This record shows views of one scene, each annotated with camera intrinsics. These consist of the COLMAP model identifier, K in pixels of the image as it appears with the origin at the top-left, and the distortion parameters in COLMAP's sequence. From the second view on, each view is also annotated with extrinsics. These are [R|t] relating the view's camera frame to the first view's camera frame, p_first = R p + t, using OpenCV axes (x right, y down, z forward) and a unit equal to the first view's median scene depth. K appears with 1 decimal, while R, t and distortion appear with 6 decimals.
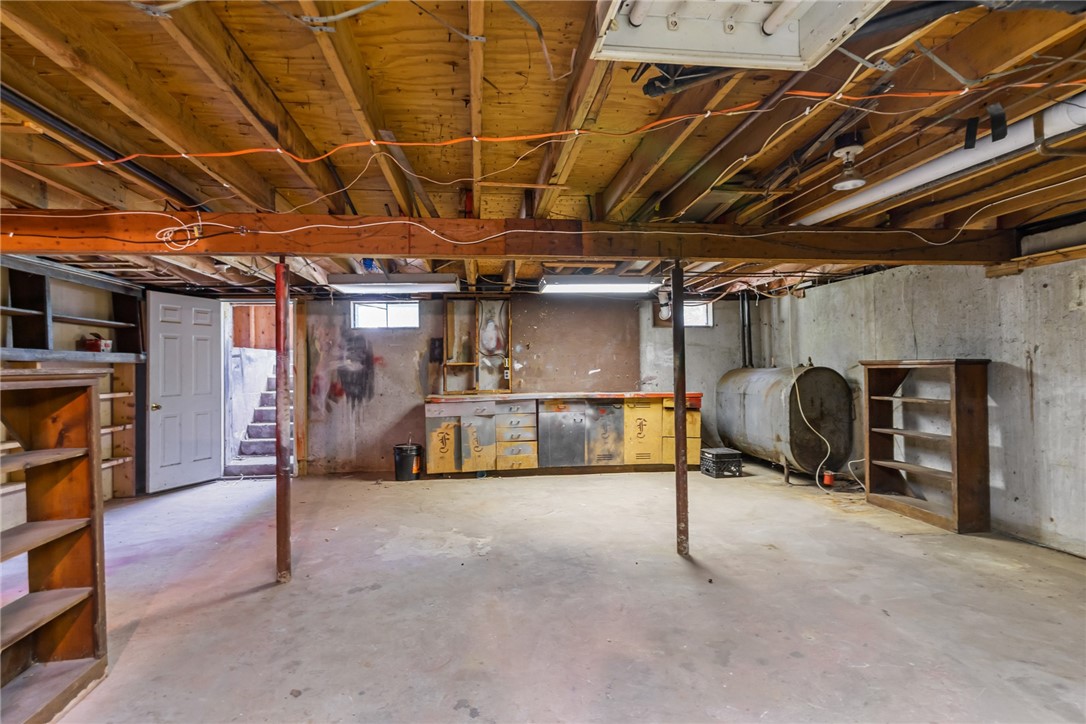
lens RADIAL K [[523.2, 0, 542.5], [0, 523.2, 363.8], [0, 0, 1]] dist [0.000268, 0.000602]
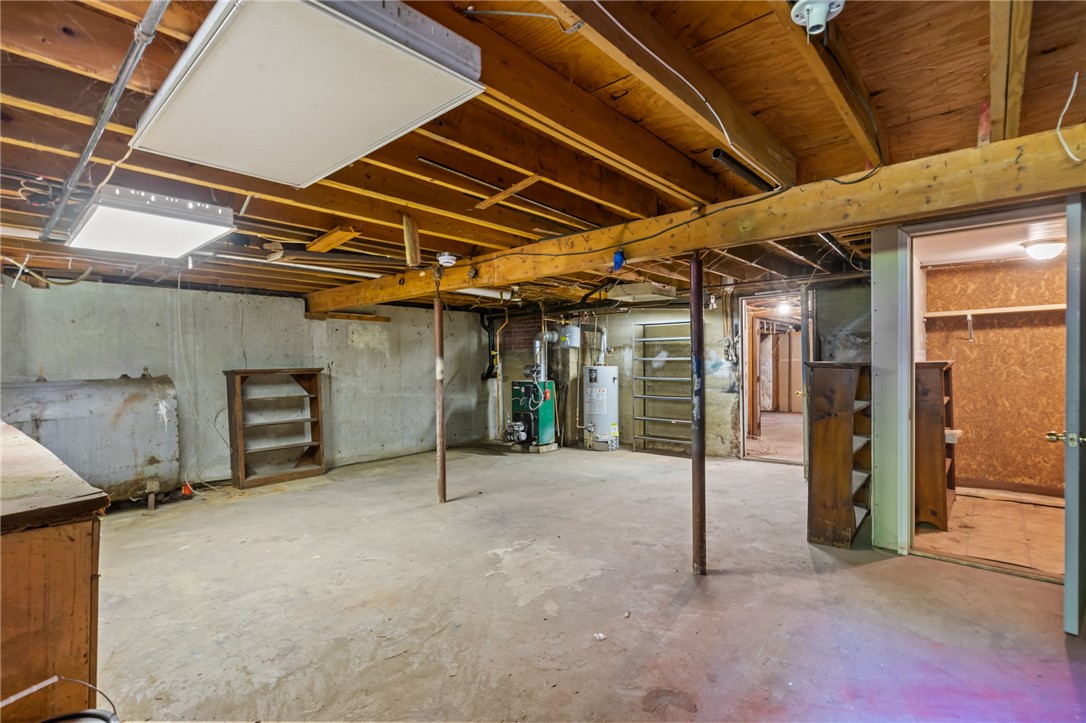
lens RADIAL K [[523.2, 0, 542.5], [0, 523.2, 363.3], [0, 0, 1]] dist [0.000268, 0.000602]
pose [[-0.662994, 0.023891, 0.748244, -0.932283], [0.021215, 0.999689, -0.013122, 0.013285], [-0.748324, 0.007175, -0.663294, 1.666773]]
